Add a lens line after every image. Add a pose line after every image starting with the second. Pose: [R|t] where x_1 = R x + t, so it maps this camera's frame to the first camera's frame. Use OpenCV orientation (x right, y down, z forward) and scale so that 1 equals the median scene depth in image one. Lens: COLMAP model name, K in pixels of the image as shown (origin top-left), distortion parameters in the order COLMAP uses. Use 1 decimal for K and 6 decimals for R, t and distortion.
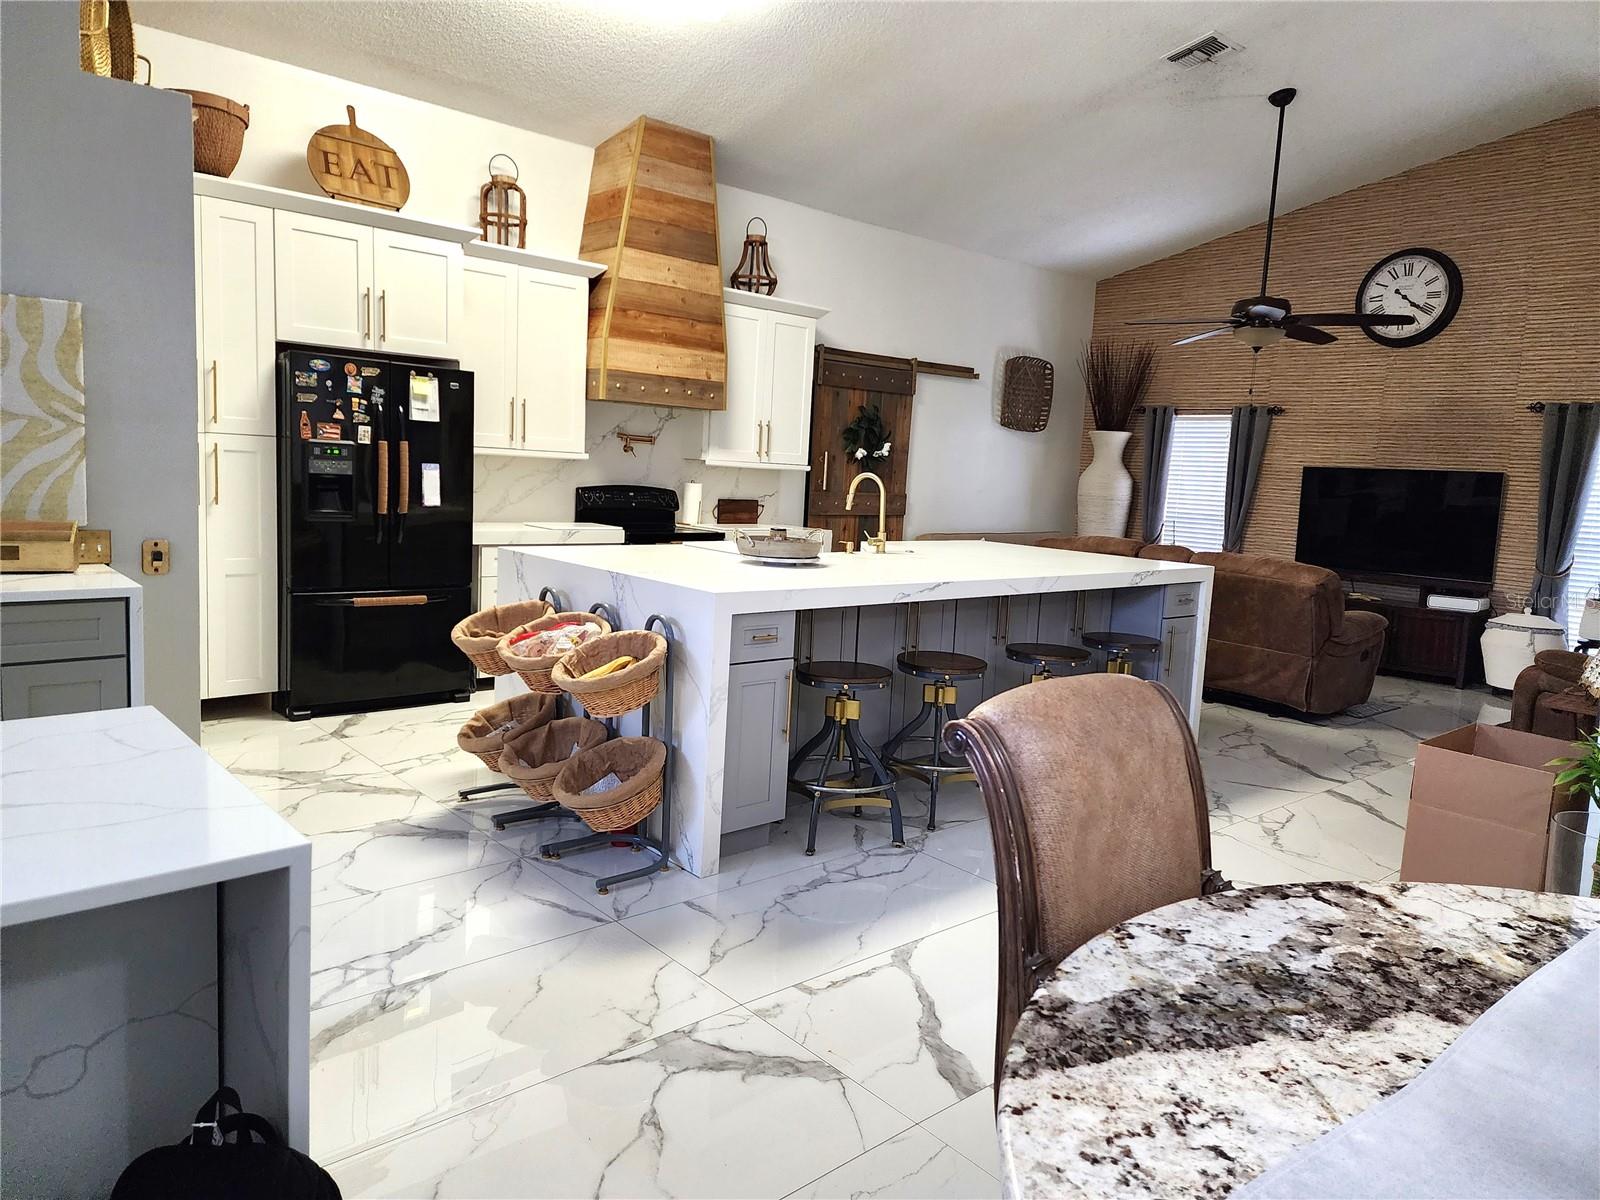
lens RADIAL K [[1085.4, 0, 774.8], [0, 1085.4, 587.2], [0, 0, 1]] dist [0.063477, -0.063998]
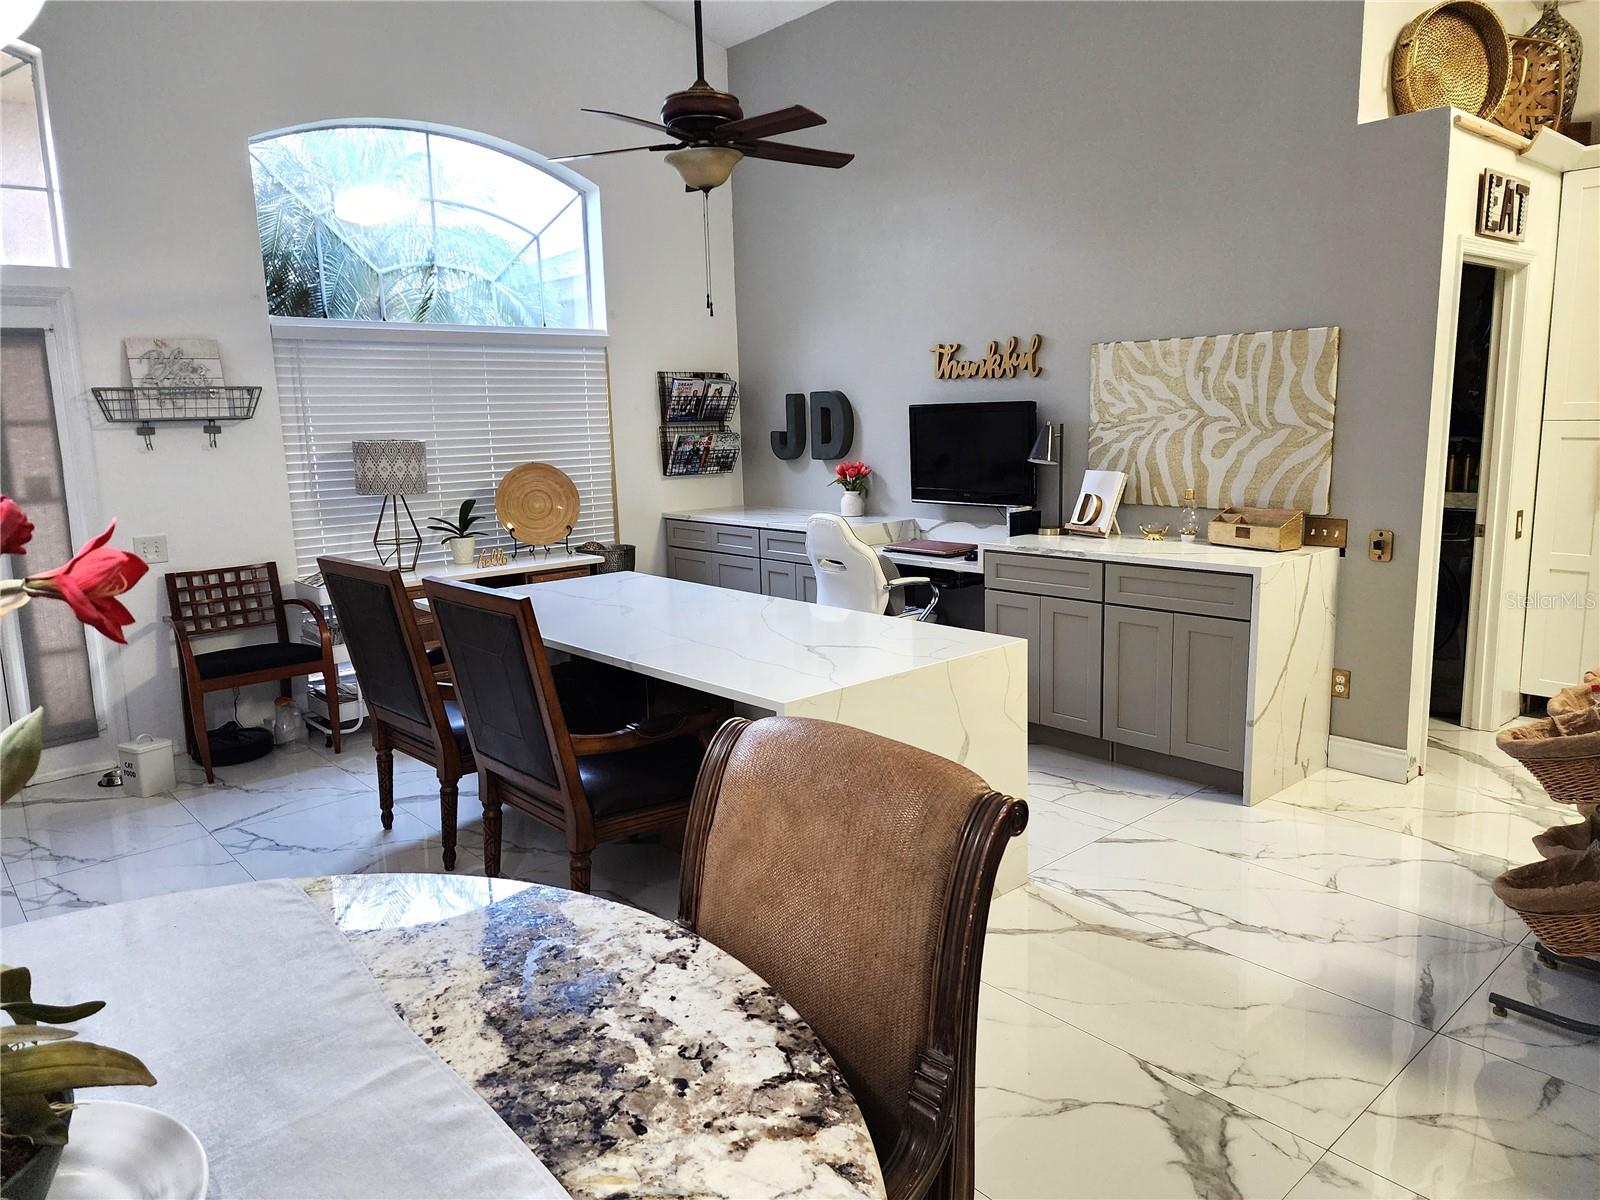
lens RADIAL K [[1085.4, 0, 829.5], [0, 1085.4, 569.4], [0, 0, 1]] dist [0.063477, -0.063998]
pose [[0.017172, 0.102338, -0.994601, 1.318490], [-0.087520, 0.991084, 0.100465, -0.165621], [0.996015, 0.085323, 0.025975, 1.046365]]
